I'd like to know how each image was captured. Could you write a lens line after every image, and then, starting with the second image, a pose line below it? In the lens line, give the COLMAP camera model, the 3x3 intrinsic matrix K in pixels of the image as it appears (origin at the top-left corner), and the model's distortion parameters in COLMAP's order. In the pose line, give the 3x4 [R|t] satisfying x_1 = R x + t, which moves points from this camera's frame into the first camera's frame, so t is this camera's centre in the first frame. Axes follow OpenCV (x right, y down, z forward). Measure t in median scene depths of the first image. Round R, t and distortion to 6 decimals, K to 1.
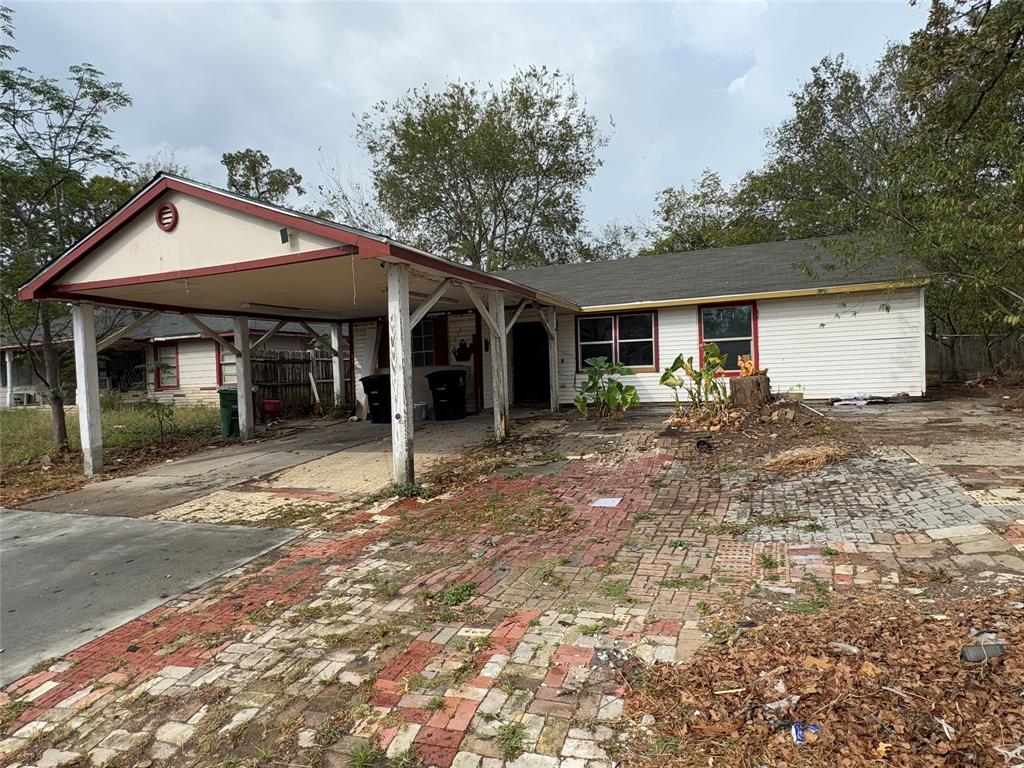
lens RADIAL K [[579.4, 0, 512.0], [0, 579.4, 382.5], [0, 0, 1]] dist [-0.001152, -0.000076]
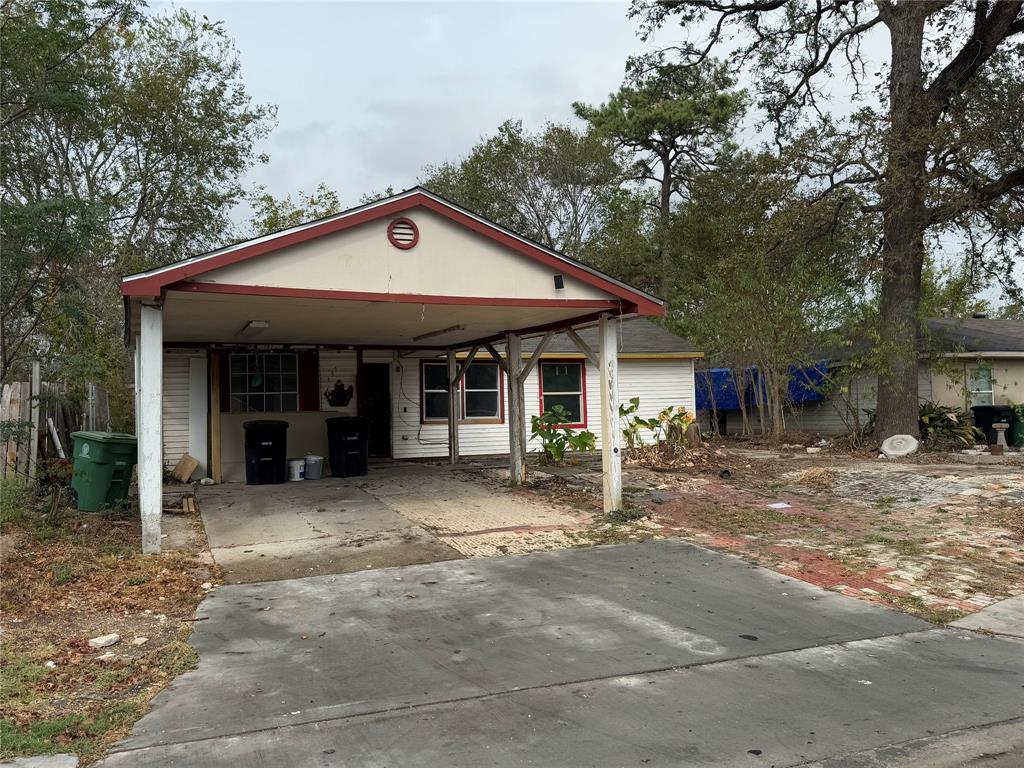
lens RADIAL K [[847.1, 0, 513.1], [0, 847.1, 383.8], [0, 0, 1]] dist [0.009306, 0.001363]
pose [[0.685318, 0.047994, 0.726661, -0.783511], [0.013794, 0.996791, -0.078845, 0.028922], [-0.728114, 0.064058, 0.682457, -0.001810]]
